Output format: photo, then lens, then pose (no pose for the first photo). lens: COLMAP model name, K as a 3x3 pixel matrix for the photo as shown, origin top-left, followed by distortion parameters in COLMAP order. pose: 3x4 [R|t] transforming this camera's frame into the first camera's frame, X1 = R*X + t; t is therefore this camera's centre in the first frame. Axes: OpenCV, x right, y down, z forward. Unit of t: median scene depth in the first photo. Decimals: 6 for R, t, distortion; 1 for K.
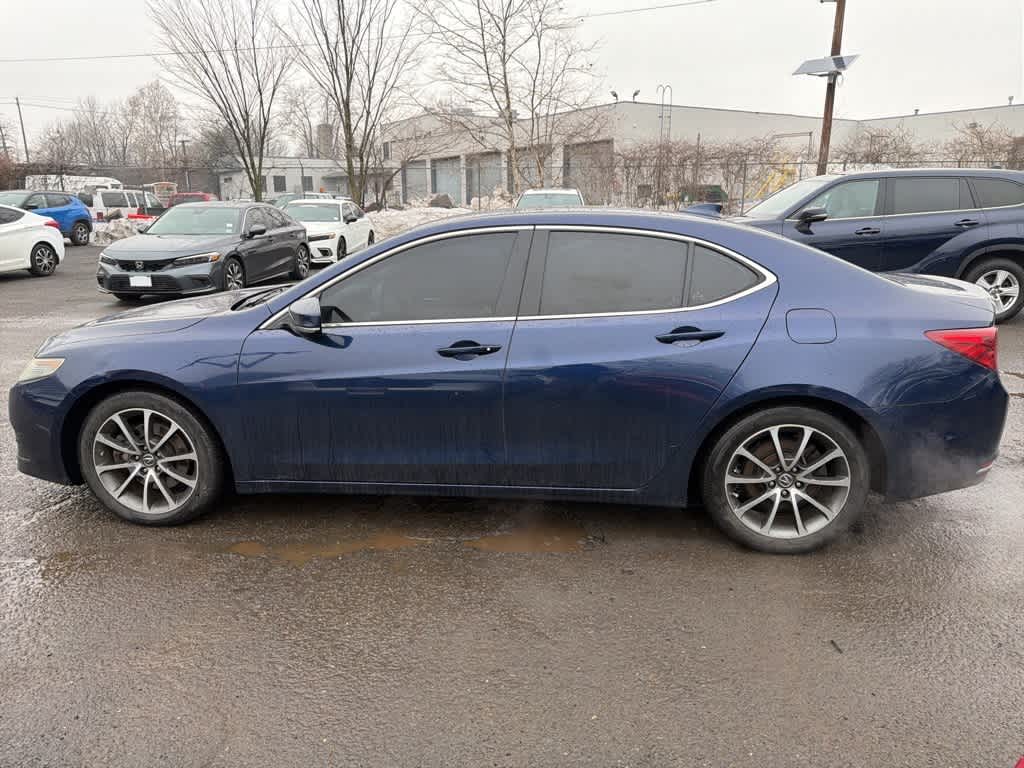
lens RADIAL K [[740.9, 0, 510.9], [0, 740.9, 367.4], [0, 0, 1]] dist [0.062305, -0.074930]
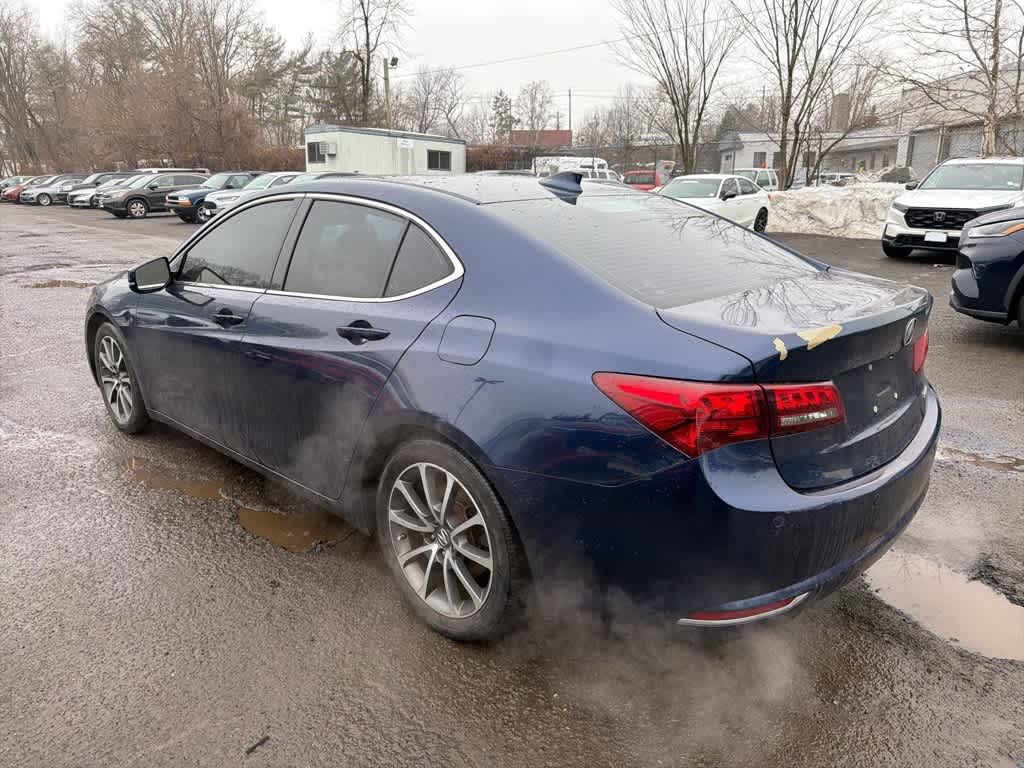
lens RADIAL K [[729.3, 0, 504.8], [0, 729.3, 395.8], [0, 0, 1]] dist [0.020479, -0.026716]
pose [[0.775664, 0.177775, -0.605592, 0.783088], [-0.135272, 0.984041, 0.115610, -0.079494], [0.616479, -0.007755, 0.787333, 0.420095]]
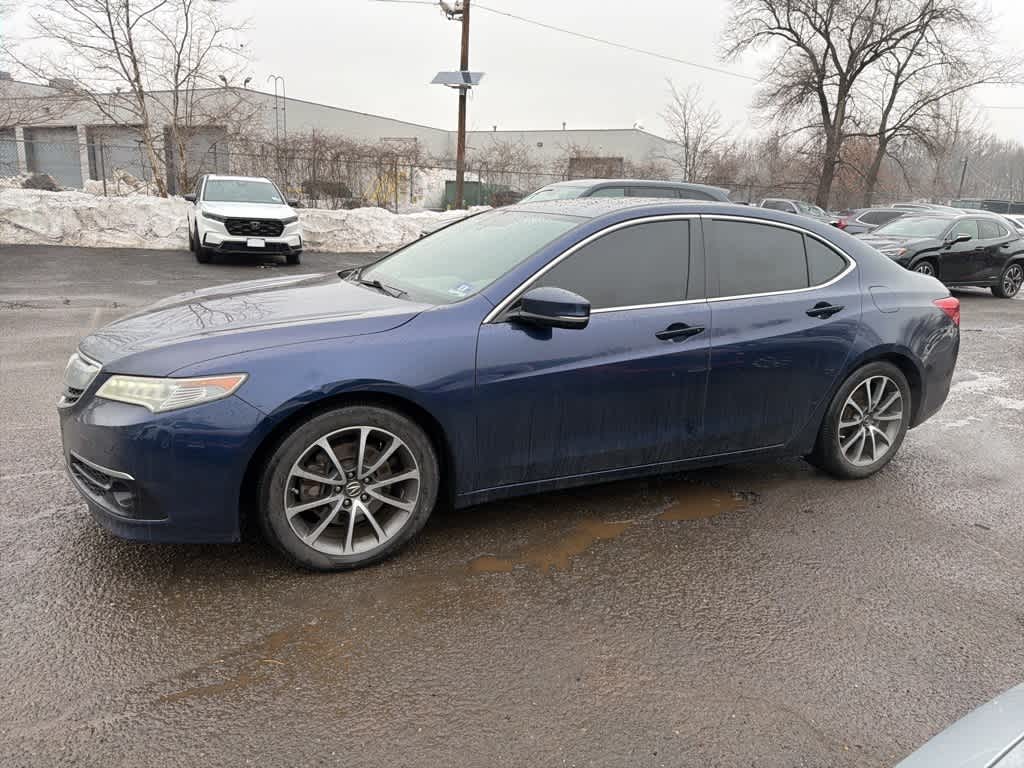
lens RADIAL K [[729.3, 0, 504.8], [0, 729.3, 395.8], [0, 0, 1]] dist [0.020479, -0.026716]
pose [[0.849092, -0.097337, 0.519200, -0.755352], [0.074167, 0.995108, 0.065266, -0.018319], [-0.523013, -0.016909, 0.852157, 0.230016]]
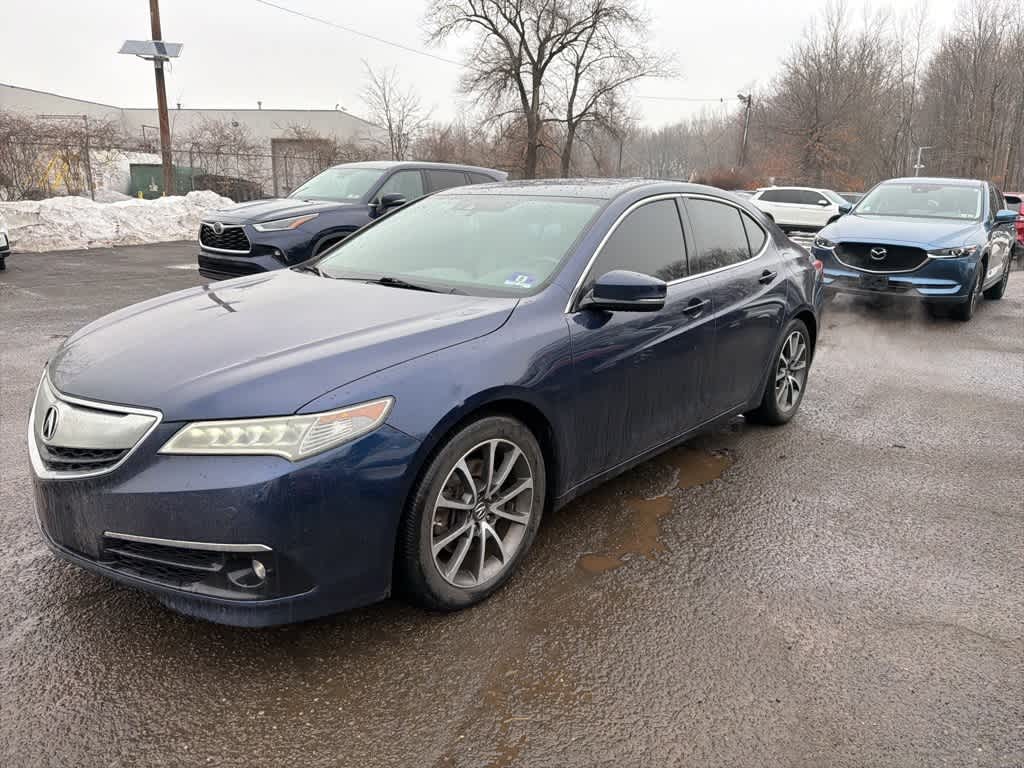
lens RADIAL K [[729.3, 0, 504.8], [0, 729.3, 395.8], [0, 0, 1]] dist [0.020479, -0.026716]
pose [[0.567727, -0.204192, 0.797491, -1.026705], [0.163808, 0.977398, 0.133642, -0.078971], [-0.806755, 0.054763, 0.588344, 0.556044]]
